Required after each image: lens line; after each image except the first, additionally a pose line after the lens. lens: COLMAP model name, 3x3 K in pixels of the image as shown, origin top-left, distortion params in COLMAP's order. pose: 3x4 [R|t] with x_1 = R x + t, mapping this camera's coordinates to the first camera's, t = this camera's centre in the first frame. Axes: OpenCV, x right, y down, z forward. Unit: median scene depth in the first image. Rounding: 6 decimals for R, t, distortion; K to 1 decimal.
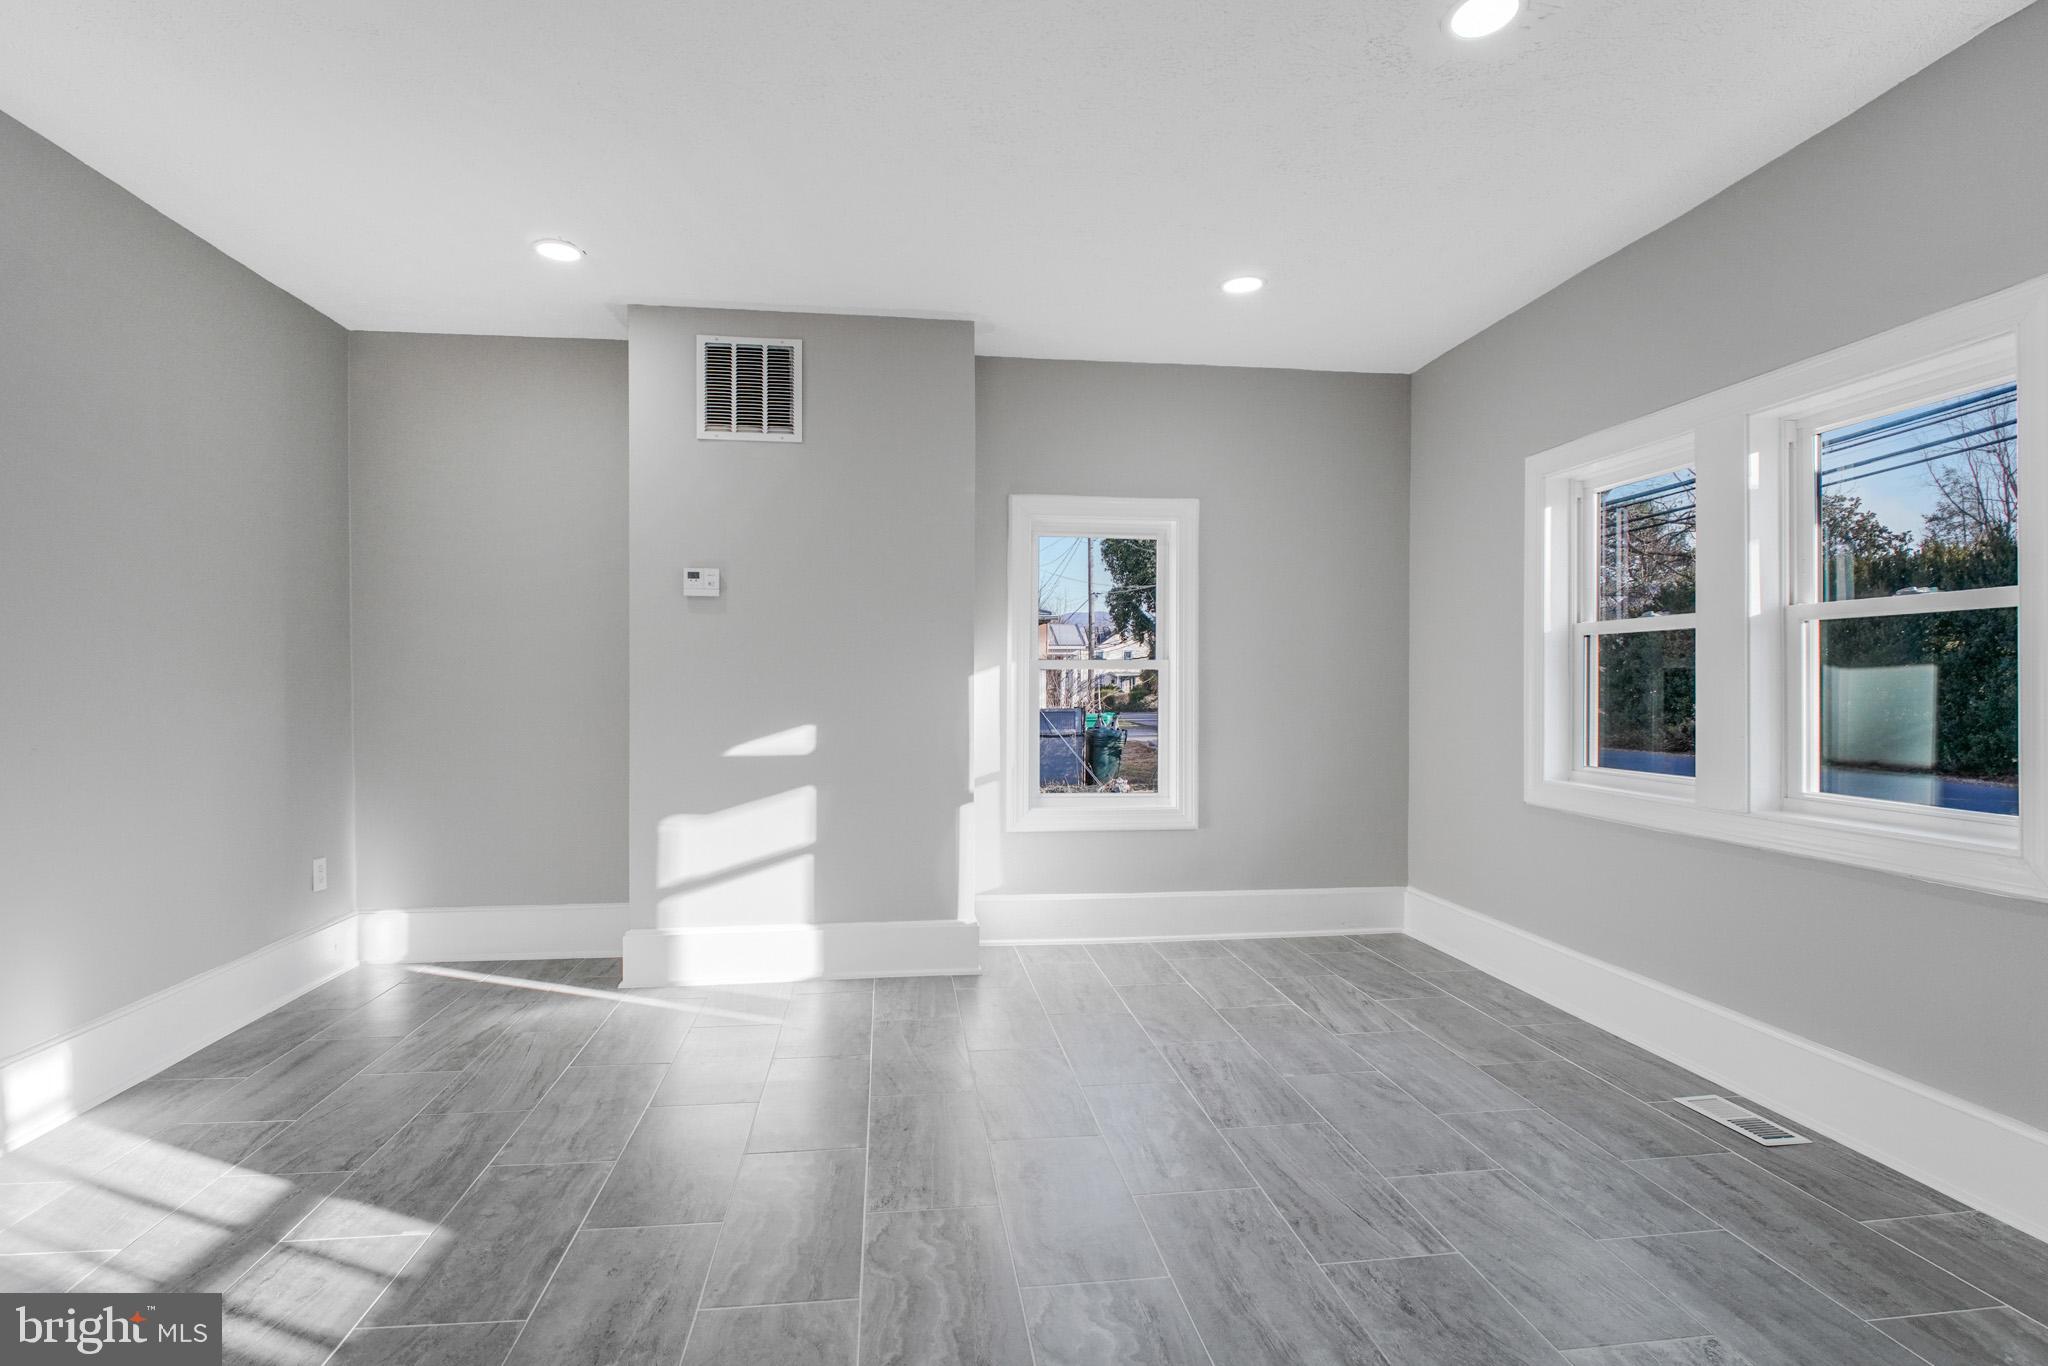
lens RADIAL K [[977.7, 0, 1012.0], [0, 977.7, 682.8], [0, 0, 1]] dist [0.002116, -0.011263]
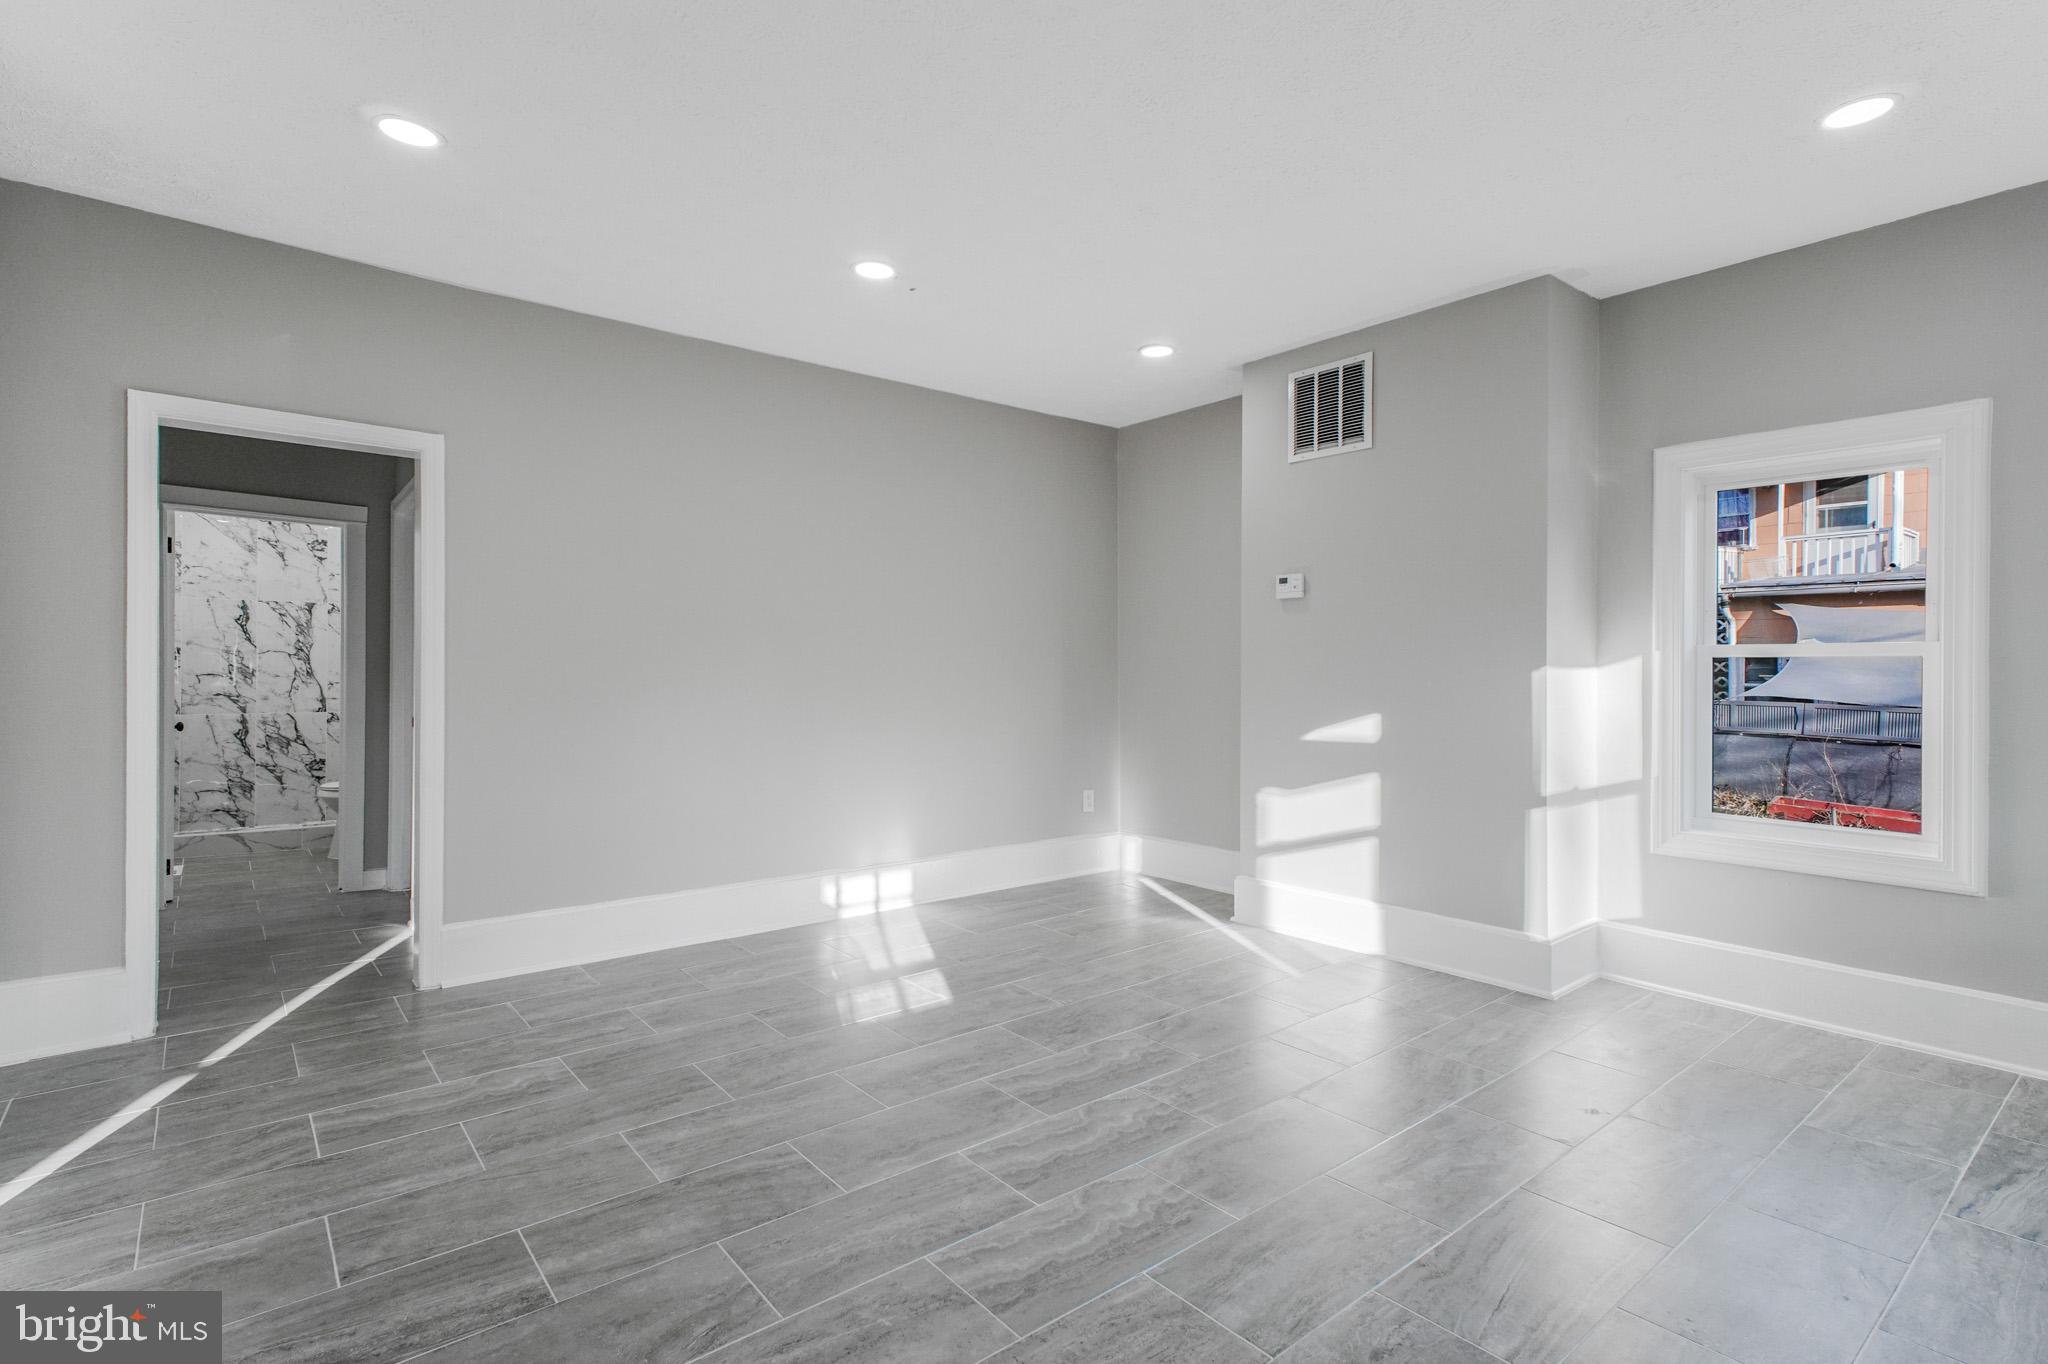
lens RADIAL K [[977.1, 0, 994.8], [0, 977.1, 658.9], [0, 0, 1]] dist [0.003469, 0.000108]
pose [[0.524047, -0.009099, -0.851641, 0.484276], [-0.003227, 0.999915, -0.012669, -0.001113], [0.851683, 0.009388, 0.523973, 0.096655]]
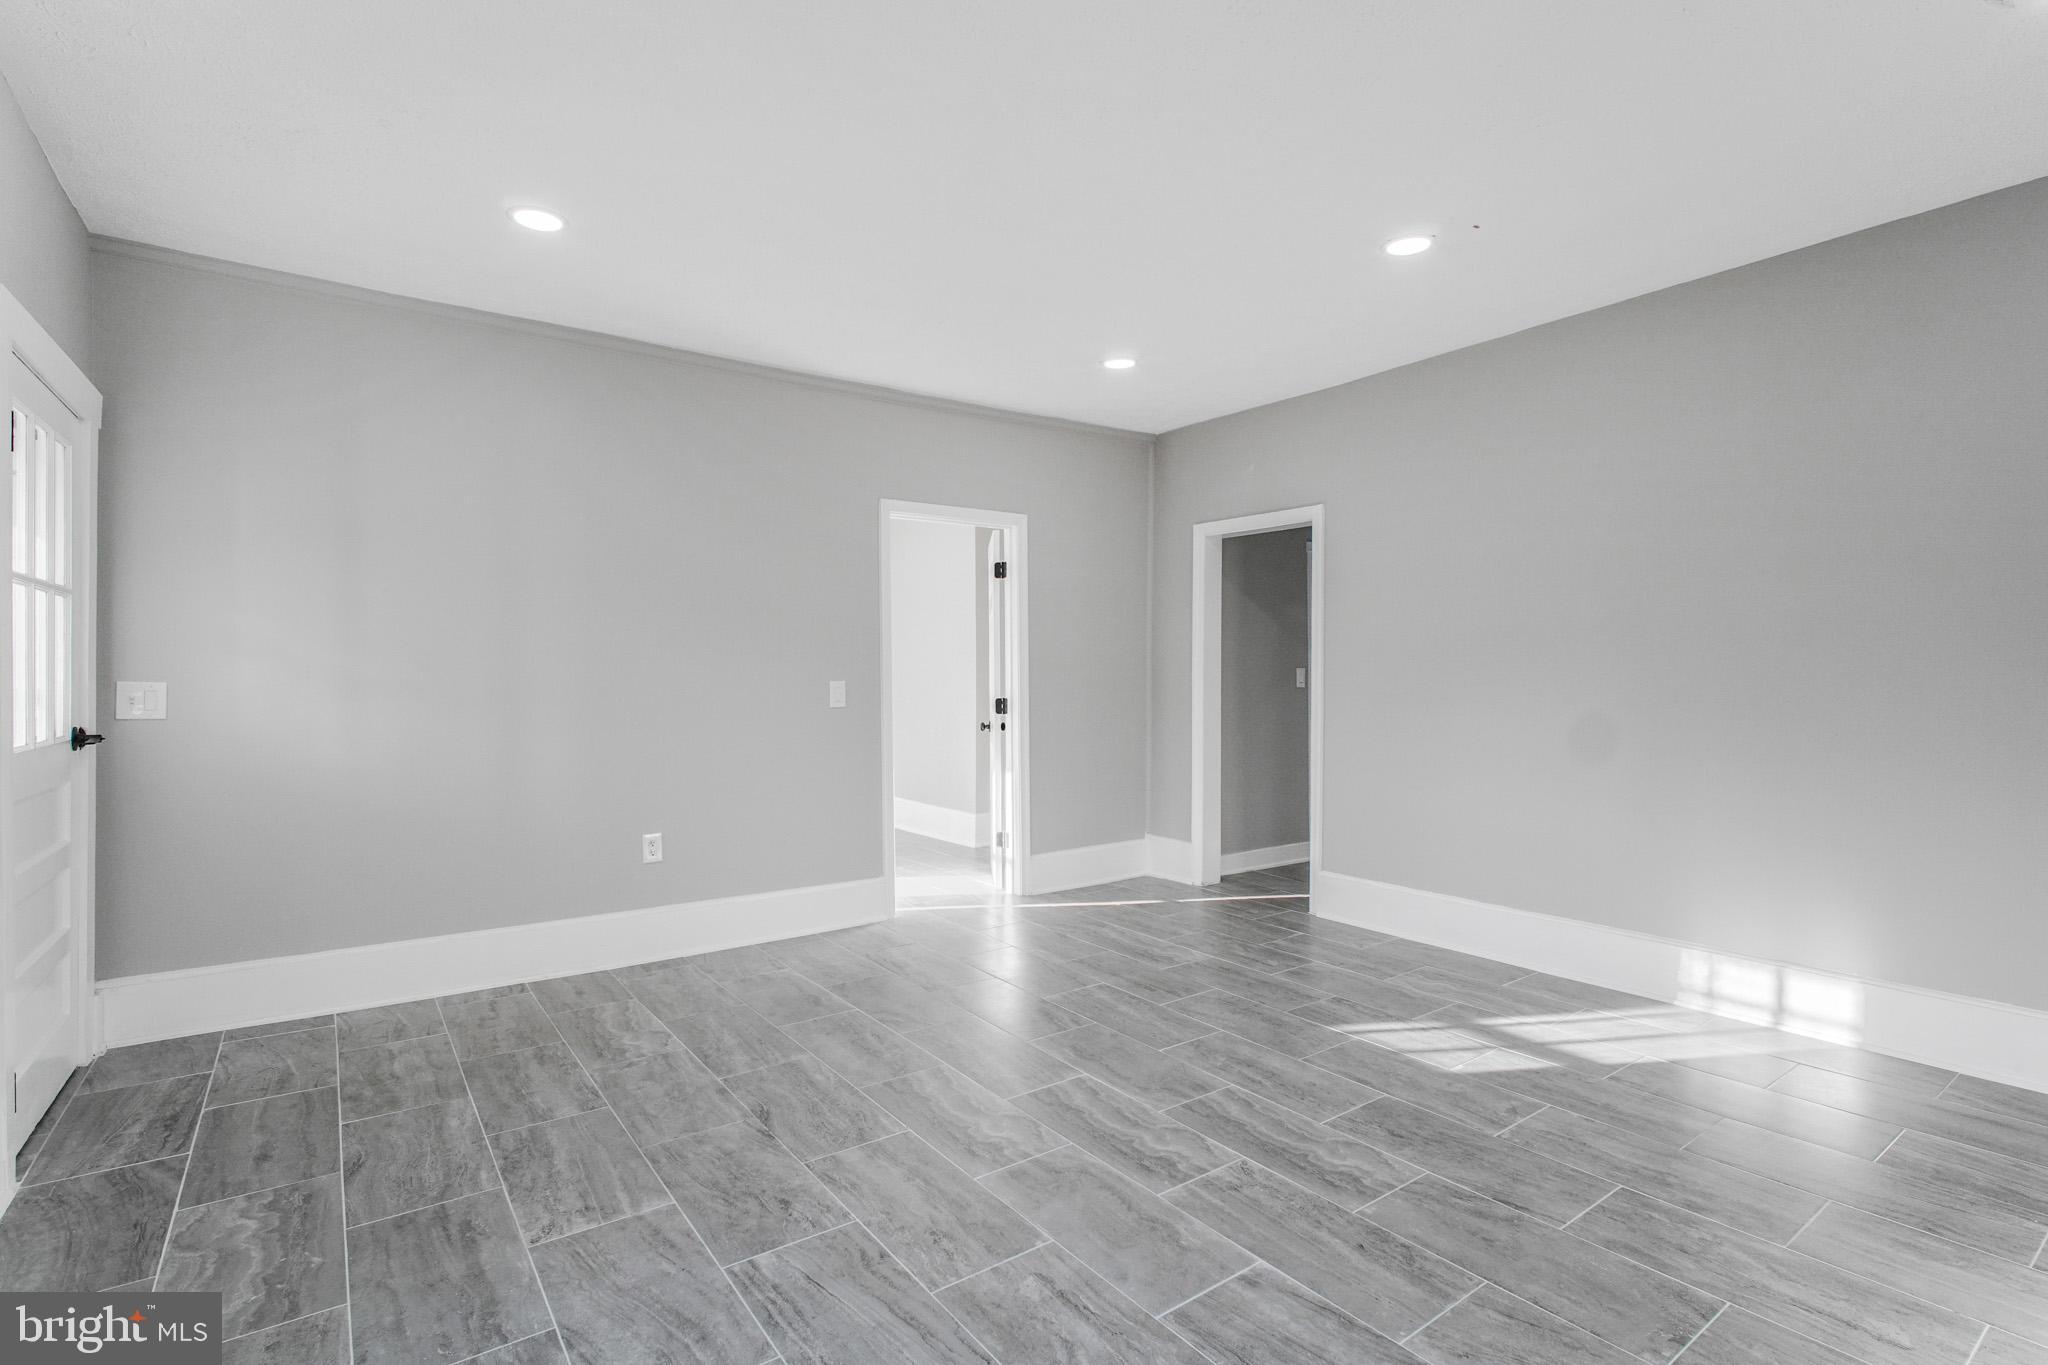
lens RADIAL K [[977.7, 0, 1012.0], [0, 977.7, 682.3], [0, 0, 1]] dist [0.002116, -0.011263]
pose [[-0.878737, 0.002816, -0.477297, 0.353218], [-0.001399, 0.999963, 0.008474, -0.008086], [0.477303, 0.008114, -0.878701, 1.055586]]
